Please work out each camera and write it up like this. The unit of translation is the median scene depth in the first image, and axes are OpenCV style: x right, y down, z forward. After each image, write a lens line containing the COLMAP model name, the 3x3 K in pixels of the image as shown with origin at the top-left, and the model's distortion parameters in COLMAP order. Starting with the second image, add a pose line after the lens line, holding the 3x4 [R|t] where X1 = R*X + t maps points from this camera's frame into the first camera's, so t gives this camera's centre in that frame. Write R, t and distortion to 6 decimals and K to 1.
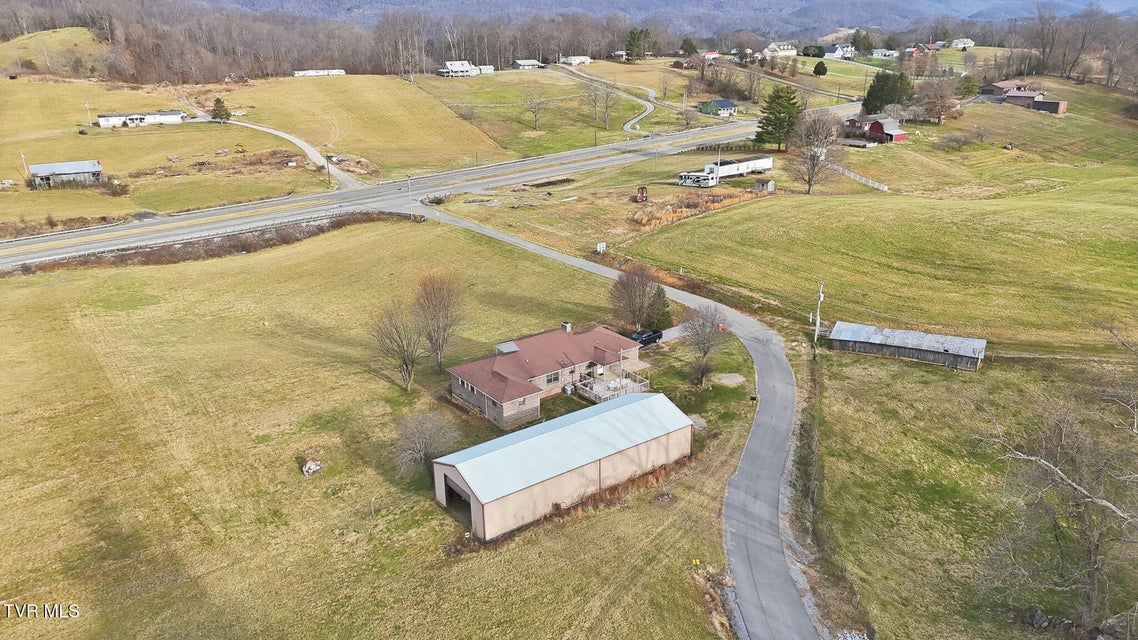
lens RADIAL K [[821.8, 0, 569.0], [0, 821.8, 320.0], [0, 0, 1]] dist [0.105660, -0.105222]
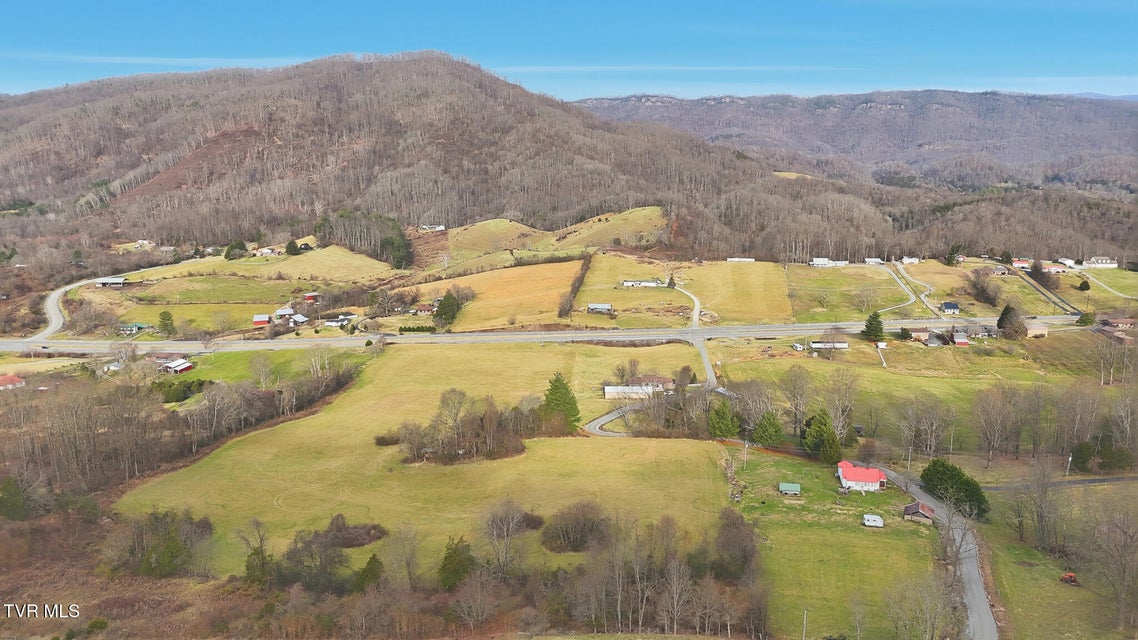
lens RADIAL K [[821.8, 0, 569.0], [0, 821.8, 320.0], [0, 0, 1]] dist [0.105660, -0.105222]
pose [[0.788352, 0.138318, -0.599474, 0.731866], [-0.215112, 0.974868, -0.057954, 0.026693], [0.576392, 0.174643, 0.798293, -0.921130]]
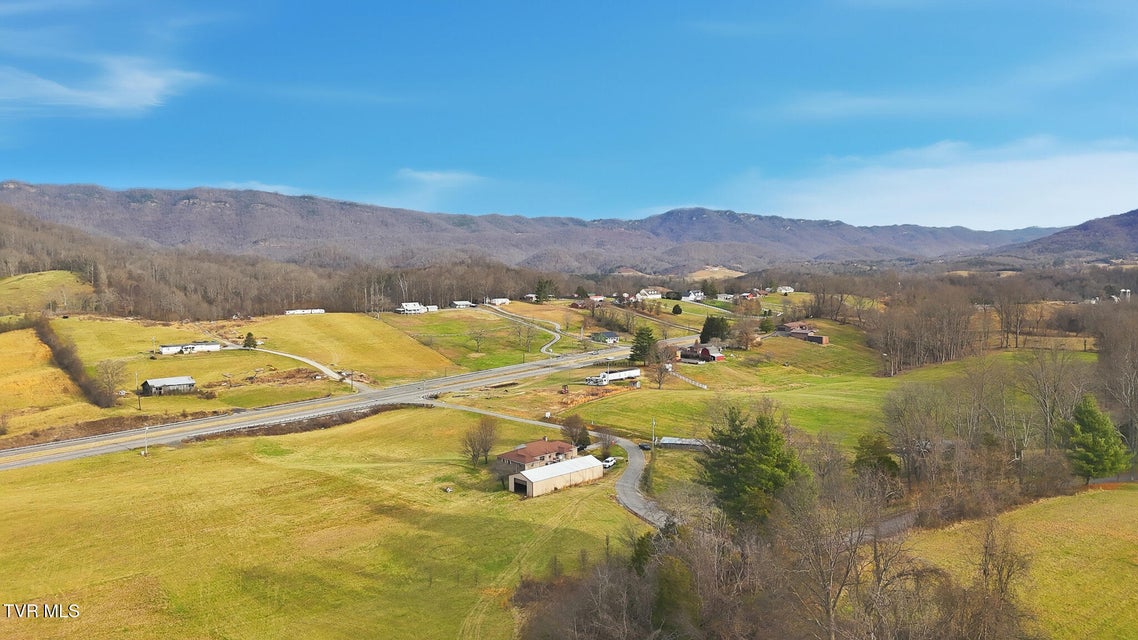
lens RADIAL K [[821.8, 0, 569.0], [0, 821.8, 320.0], [0, 0, 1]] dist [0.105660, -0.105222]
pose [[0.991647, 0.003061, 0.128947, -0.079487], [0.030633, 0.965527, -0.258494, 0.096186], [-0.125293, 0.260284, 0.957368, -0.431251]]
